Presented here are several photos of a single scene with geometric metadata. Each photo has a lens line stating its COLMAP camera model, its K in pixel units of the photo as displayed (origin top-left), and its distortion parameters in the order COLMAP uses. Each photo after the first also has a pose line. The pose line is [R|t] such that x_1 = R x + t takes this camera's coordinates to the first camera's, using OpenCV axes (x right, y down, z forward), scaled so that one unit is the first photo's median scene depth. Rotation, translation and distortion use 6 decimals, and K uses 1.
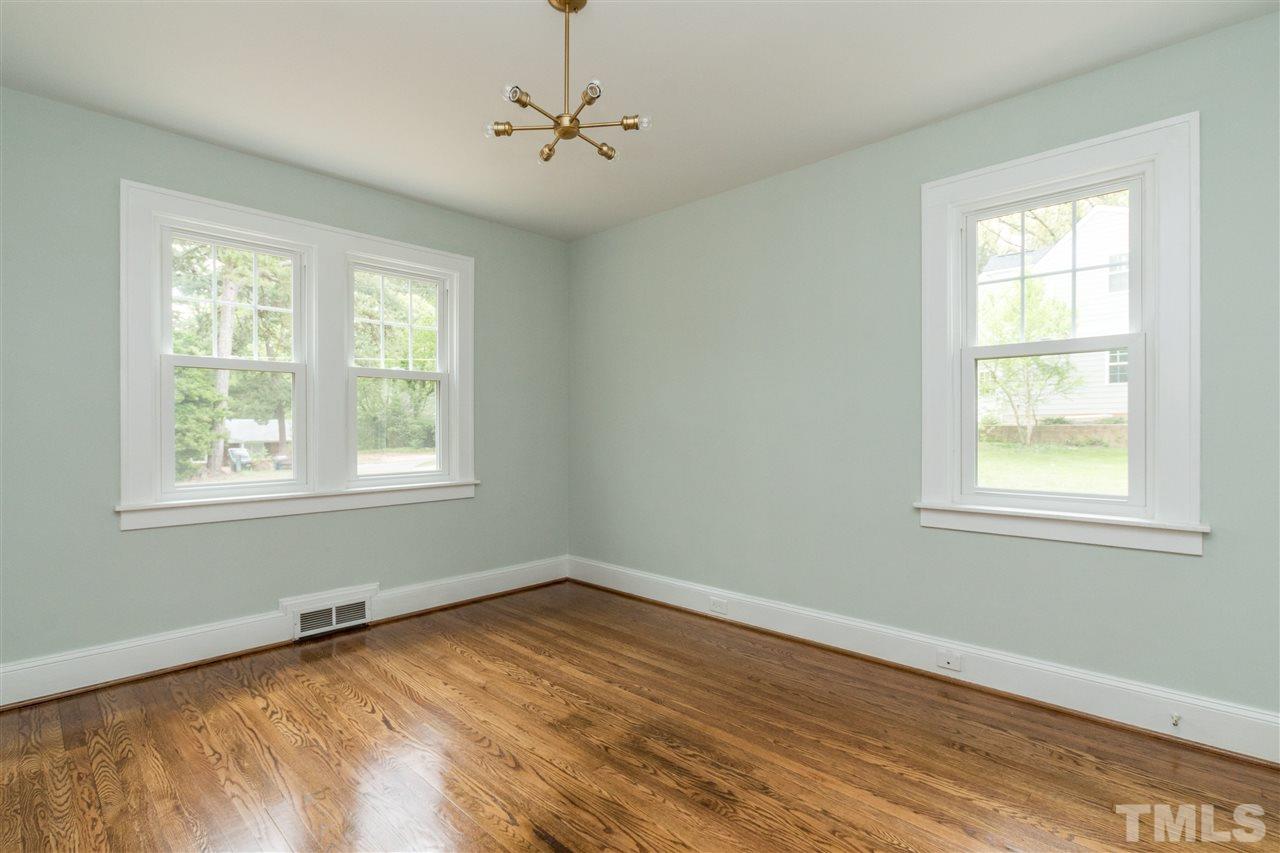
lens RADIAL K [[615.8, 0, 640.0], [0, 615.8, 426.5], [0, 0, 1]] dist [0.001572, 0.000015]
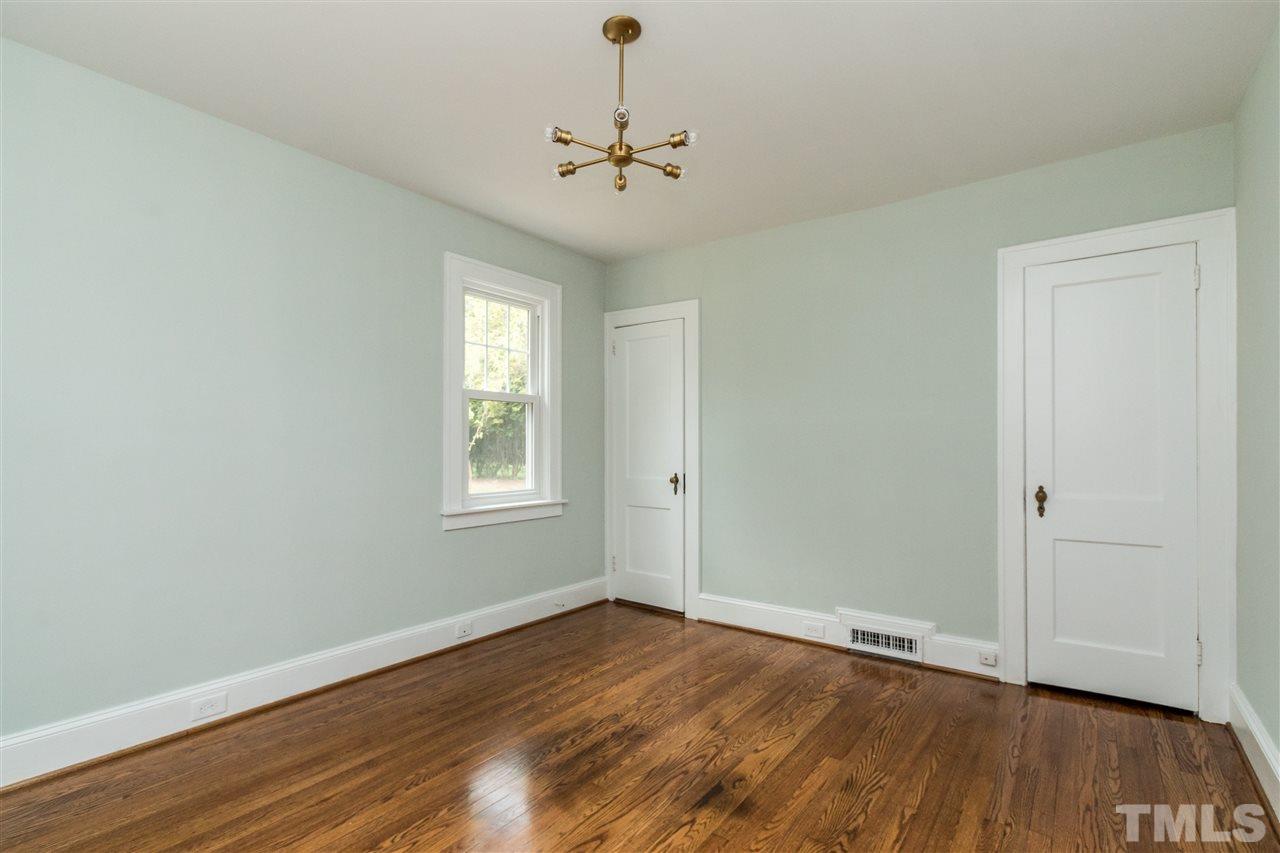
lens RADIAL K [[615.4, 0, 636.3], [0, 615.4, 441.7], [0, 0, 1]] dist [0.003255, 0.000067]
pose [[-0.150972, 0.016595, 0.988399, -1.021990], [-0.007979, 0.999806, -0.018006, 0.008094], [-0.988506, -0.010604, -0.150810, 1.033563]]
